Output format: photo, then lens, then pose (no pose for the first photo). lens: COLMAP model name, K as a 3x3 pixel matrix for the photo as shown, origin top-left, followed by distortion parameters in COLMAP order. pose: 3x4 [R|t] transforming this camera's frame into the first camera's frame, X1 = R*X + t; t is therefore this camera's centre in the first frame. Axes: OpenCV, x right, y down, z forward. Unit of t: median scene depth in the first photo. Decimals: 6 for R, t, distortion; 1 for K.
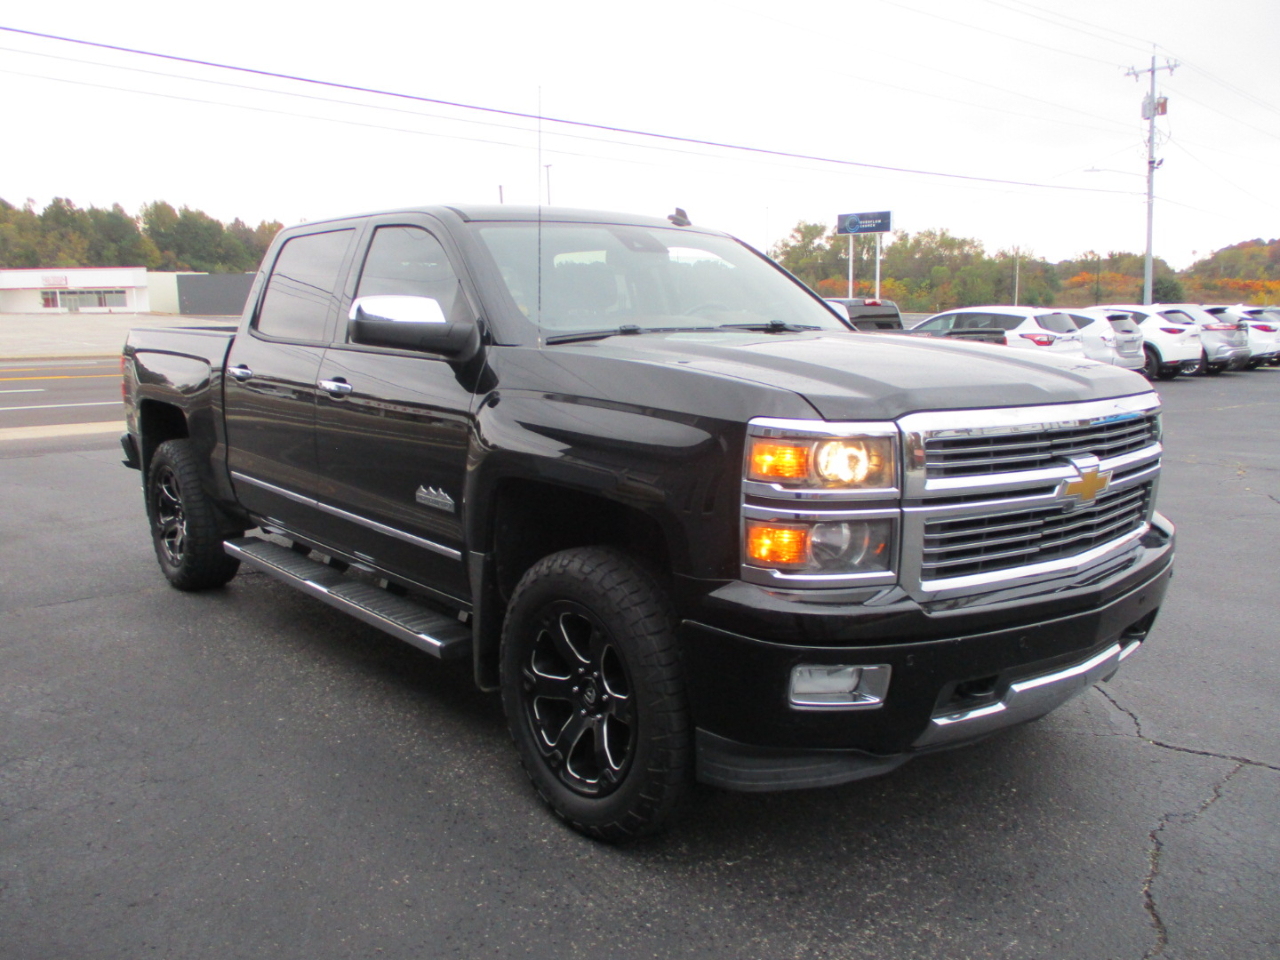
lens RADIAL K [[1067.9, 0, 644.3], [0, 1067.9, 475.4], [0, 0, 1]] dist [-0.014917, -0.002760]
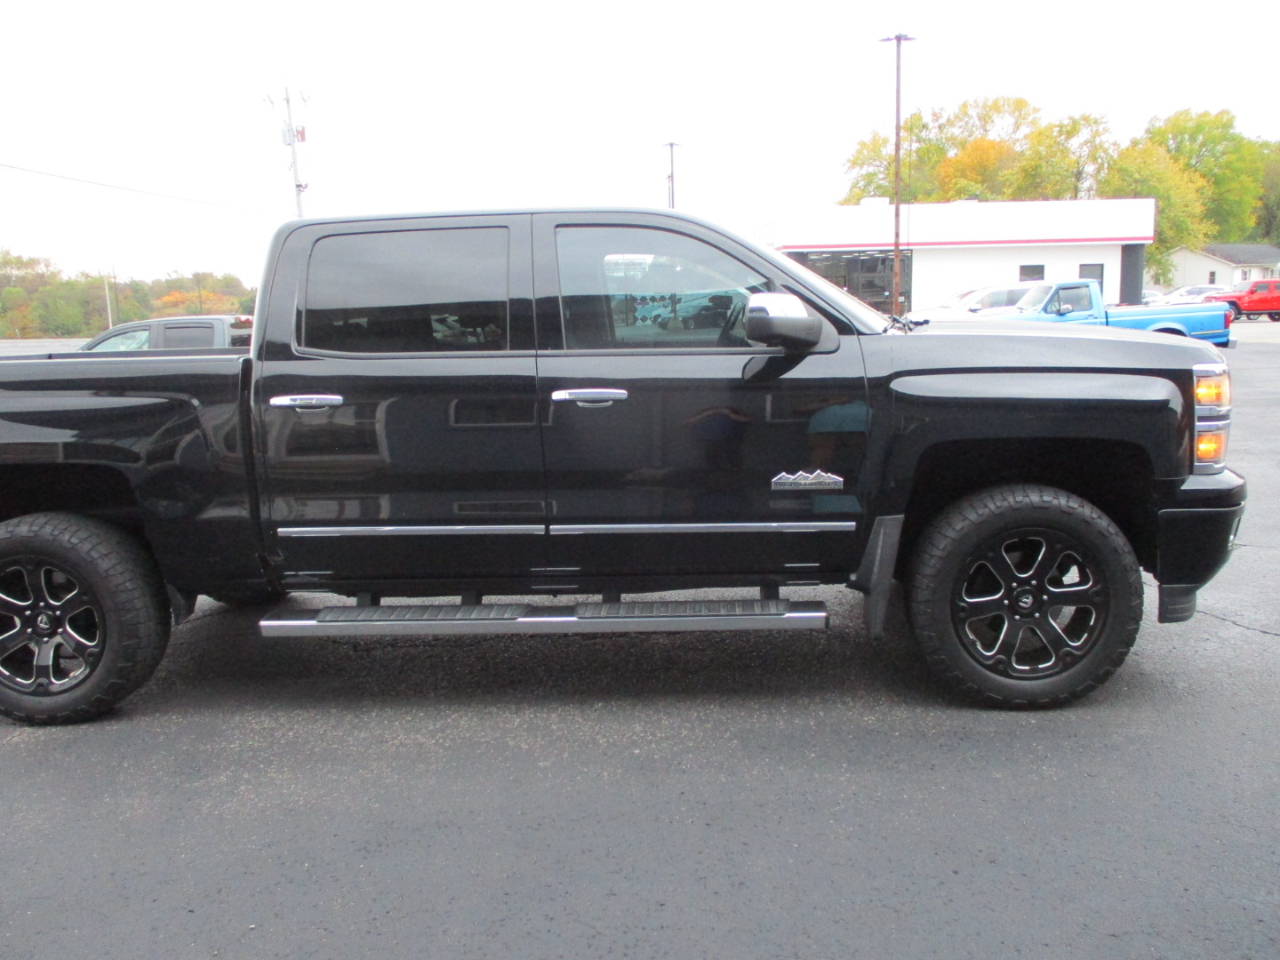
lens RADIAL K [[1067.9, 0, 644.3], [0, 1067.9, 475.4], [0, 0, 1]] dist [-0.014917, -0.002760]
pose [[0.695681, -0.131136, 0.706279, -1.061161], [0.143585, 0.988740, 0.042150, -0.051991], [-0.703854, 0.072088, 0.706677, 0.354696]]
